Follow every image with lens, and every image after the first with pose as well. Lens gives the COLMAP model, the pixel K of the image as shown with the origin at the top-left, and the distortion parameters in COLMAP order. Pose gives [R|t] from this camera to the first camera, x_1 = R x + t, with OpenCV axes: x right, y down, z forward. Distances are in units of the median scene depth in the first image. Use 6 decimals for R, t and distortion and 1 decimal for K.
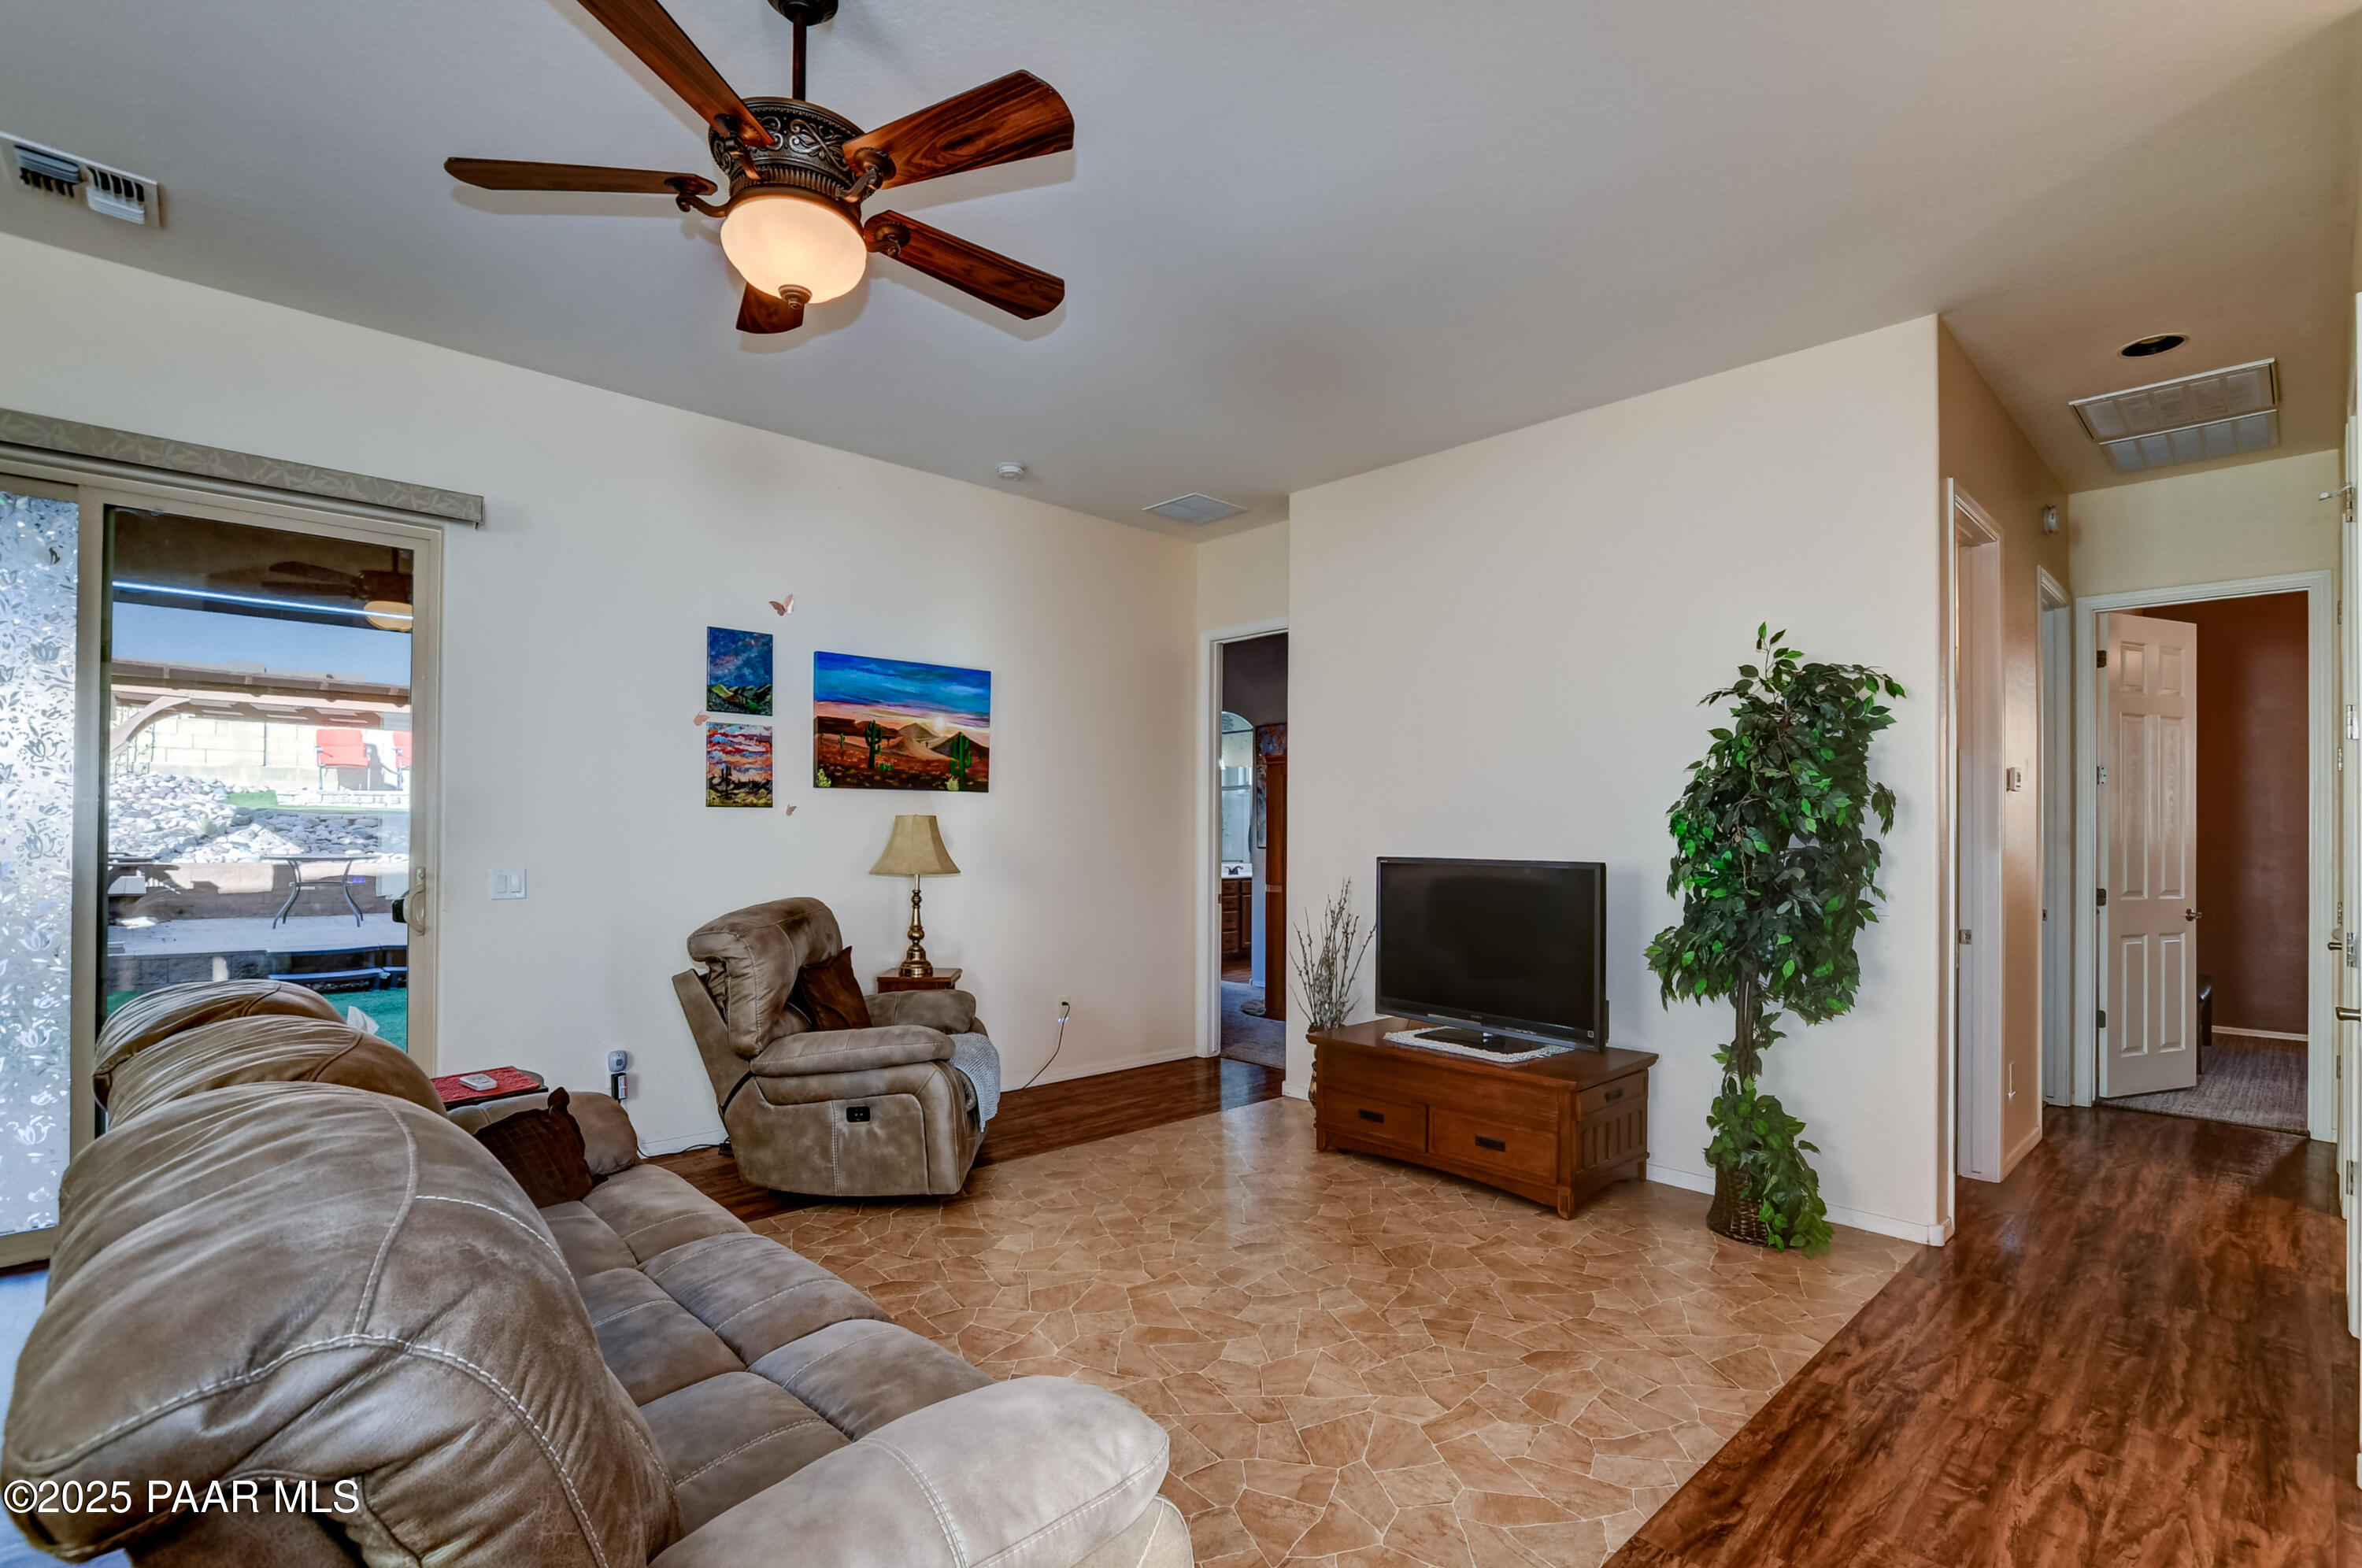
lens RADIAL K [[1093.0, 0, 1152.1], [0, 1093.0, 821.9], [0, 0, 1]] dist [-0.017325, 0.002069]
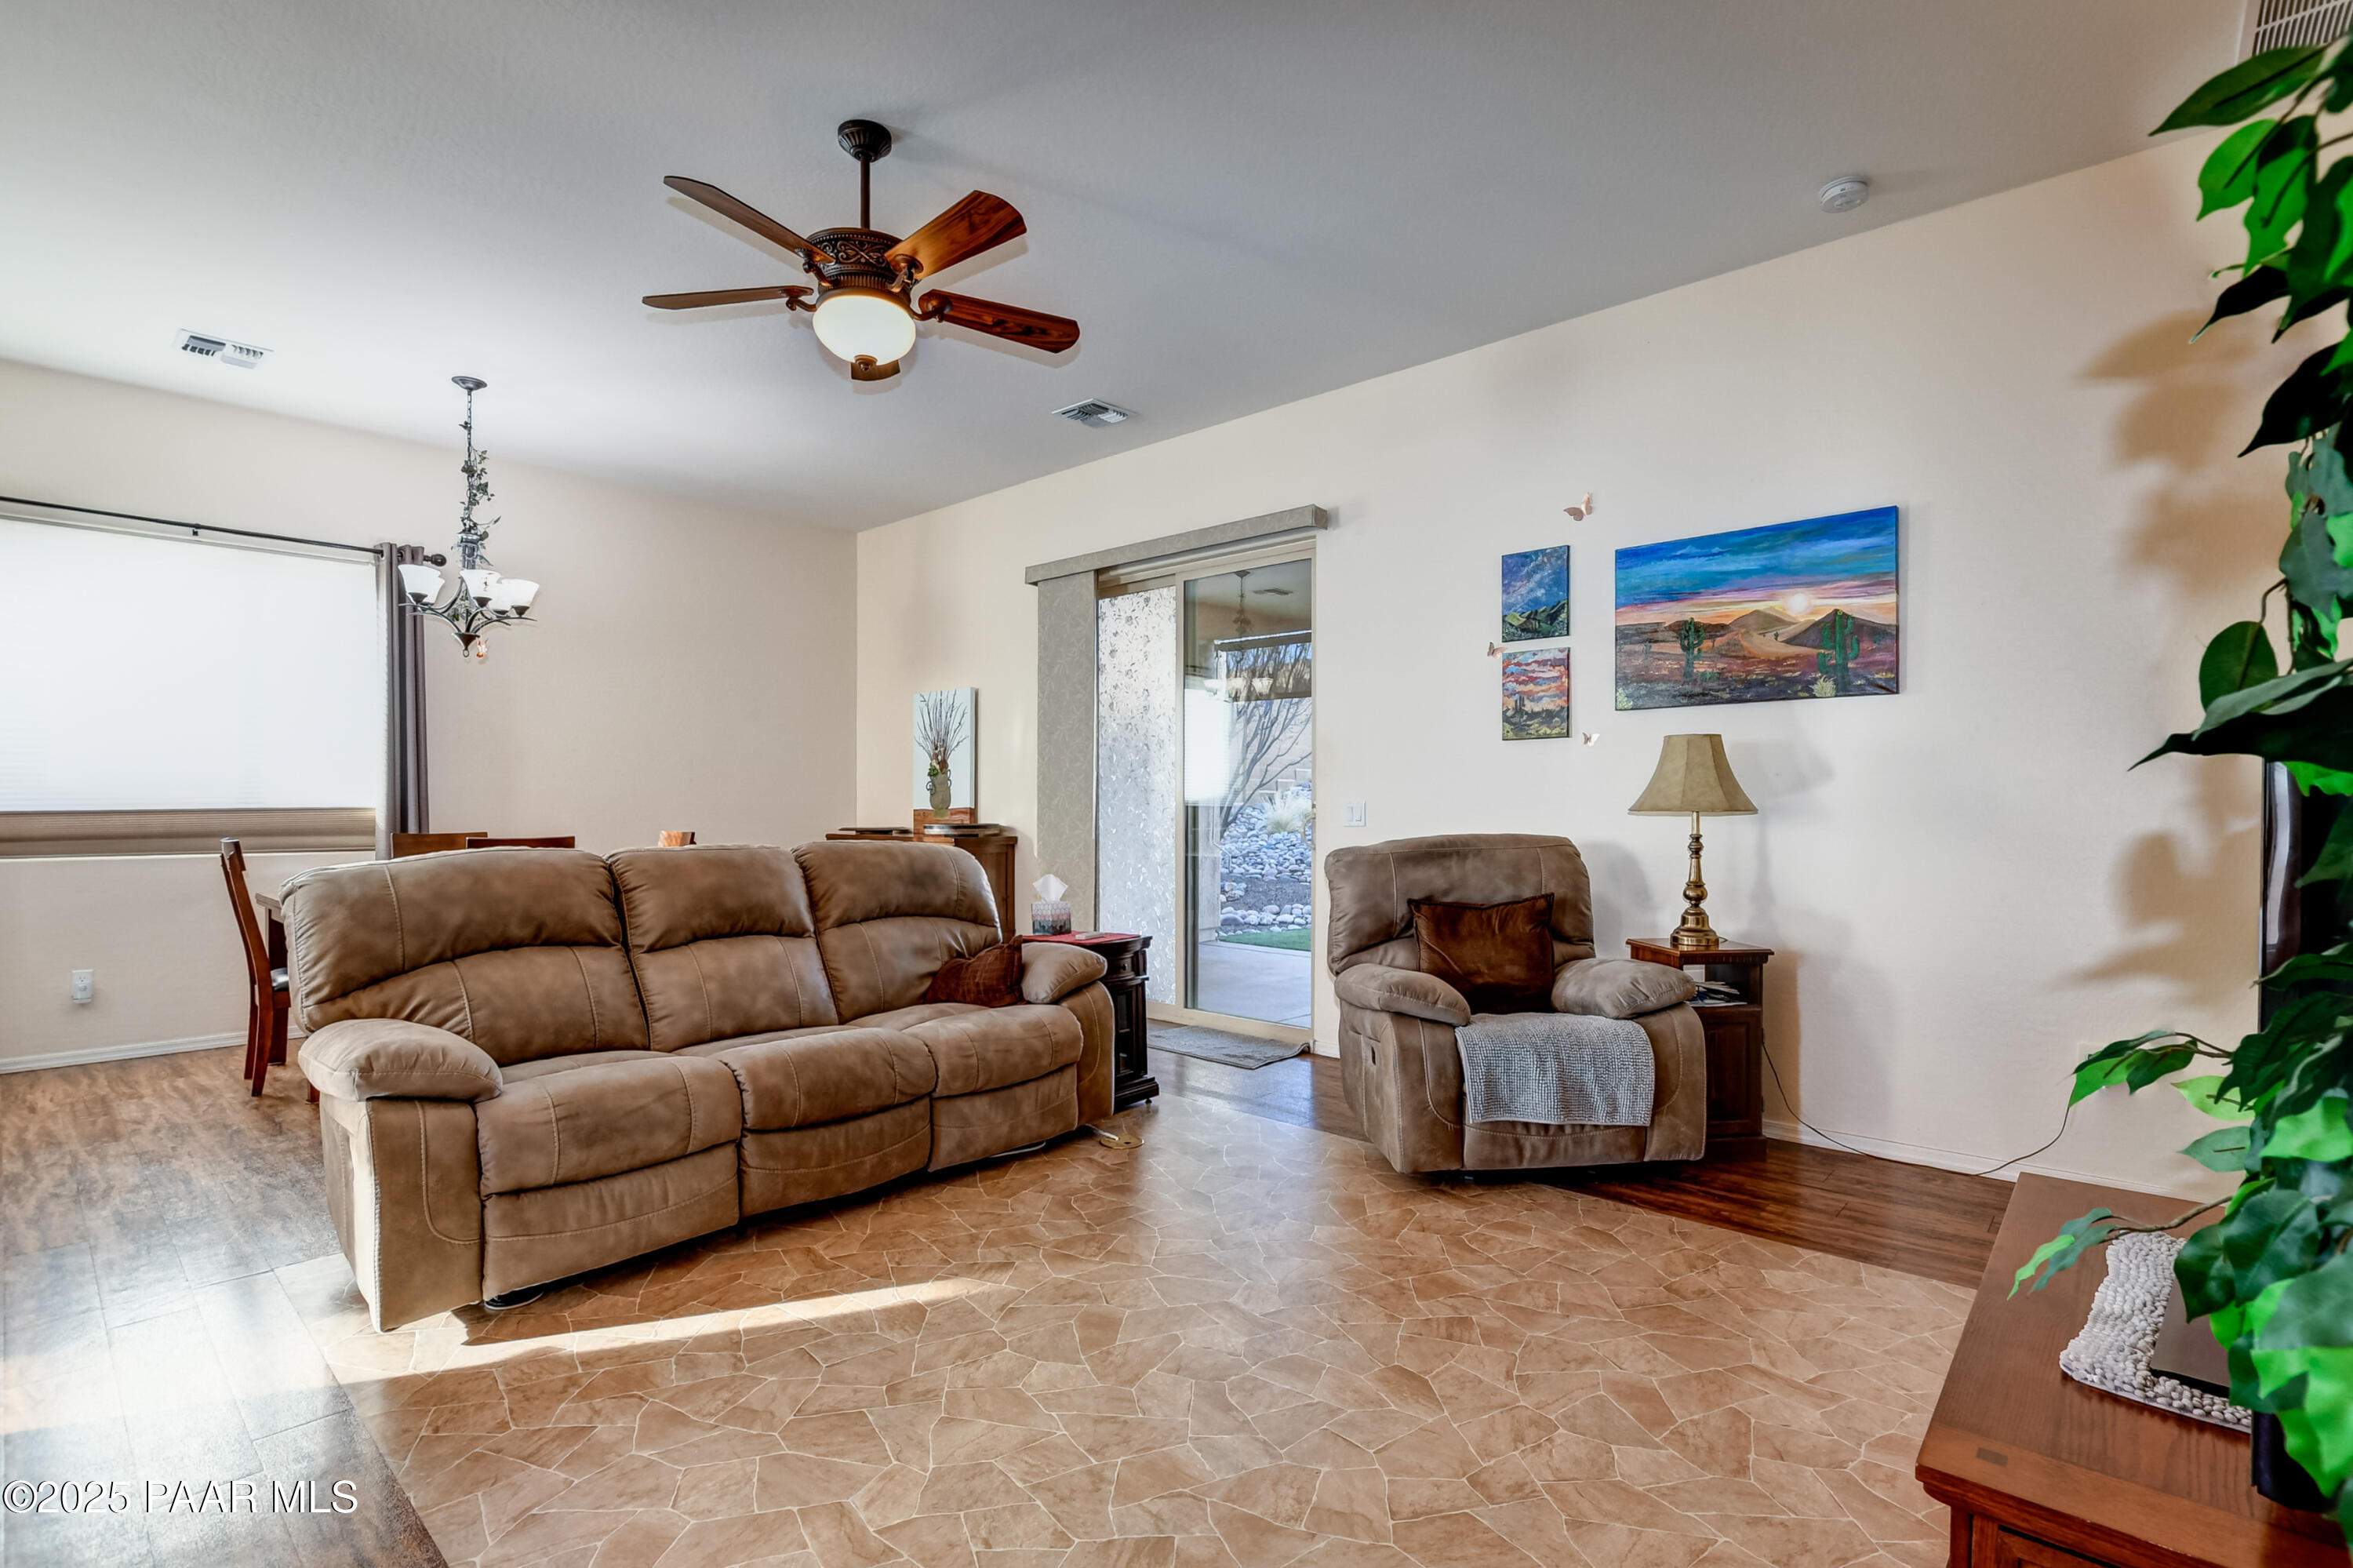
lens RADIAL K [[1089.0, 0, 1186.0], [0, 1089.0, 808.9], [0, 0, 1]] dist [-0.017325, 0.002069]
pose [[0.092648, -0.002694, -0.995695, 0.511165], [0.005907, 0.999980, -0.002155, 0.045744], [0.995681, -0.005682, 0.092662, 0.597248]]
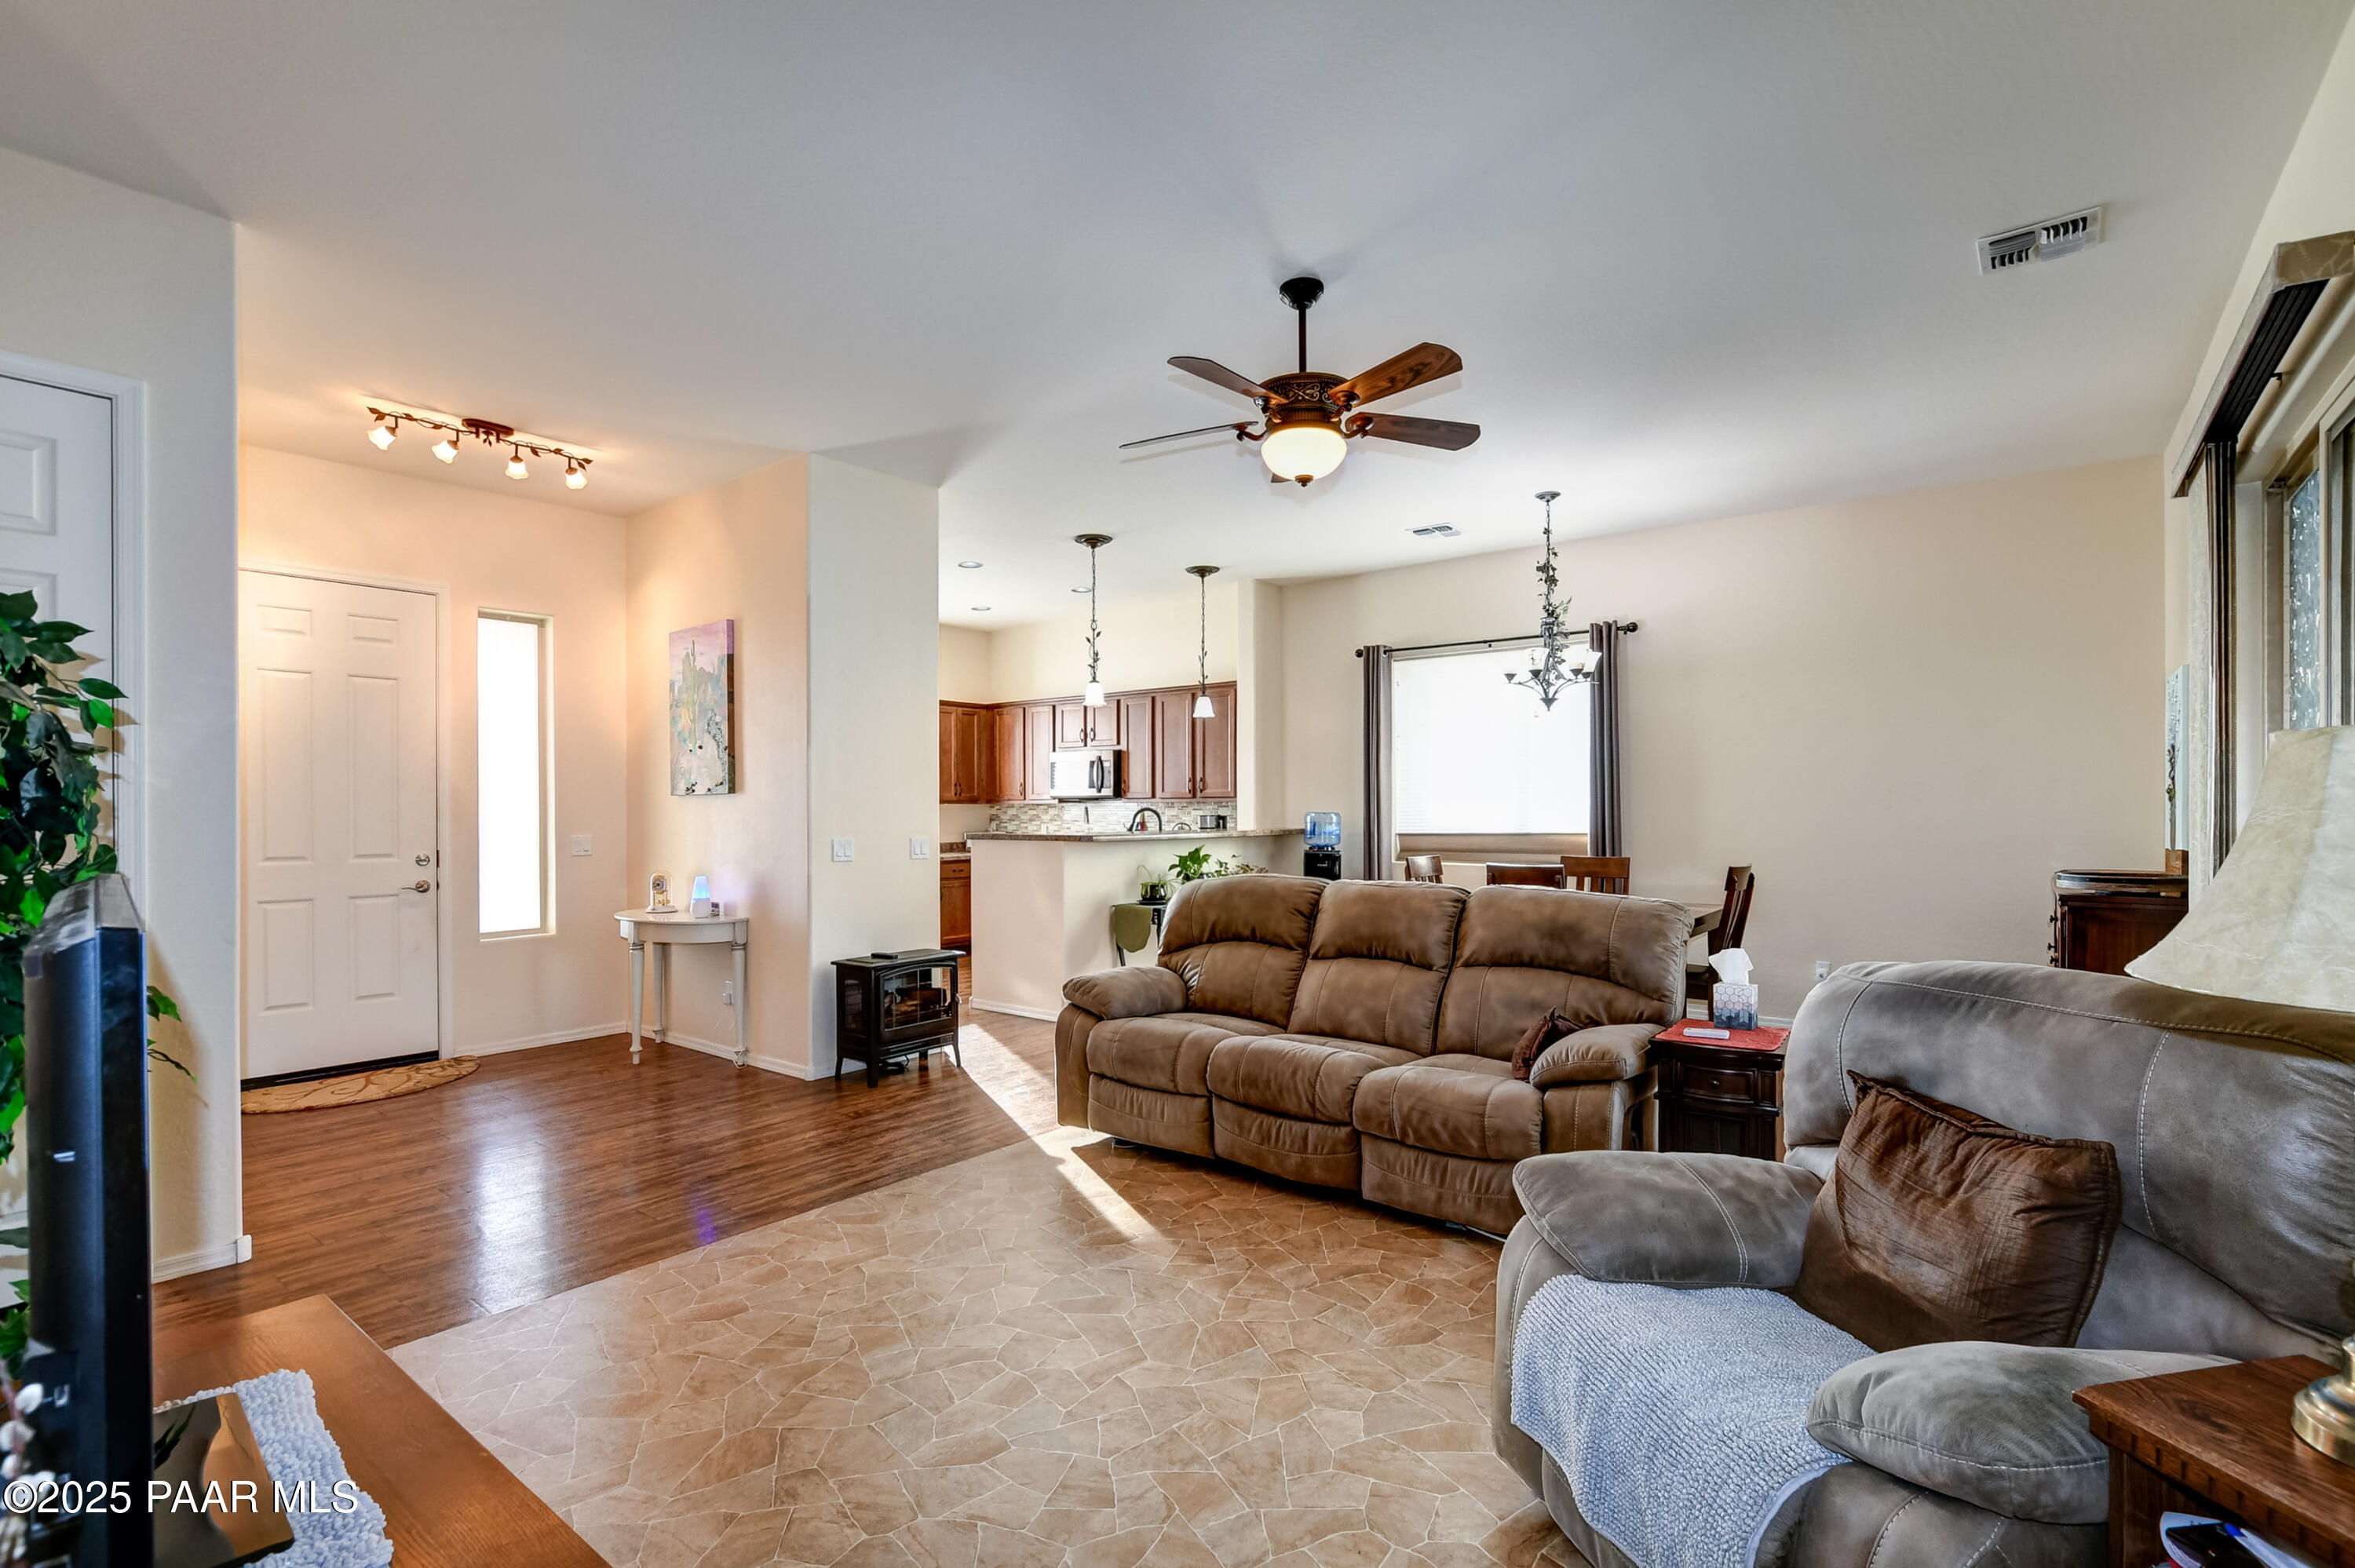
lens RADIAL K [[1089.7, 0, 1184.9], [0, 1089.7, 803.9], [0, 0, 1]] dist [-0.017325, 0.002069]
pose [[-0.986938, -0.004597, -0.161037, 0.047564], [-0.002858, 0.999935, -0.011026, 0.012322], [0.161077, -0.010422, -0.986887, 1.216720]]
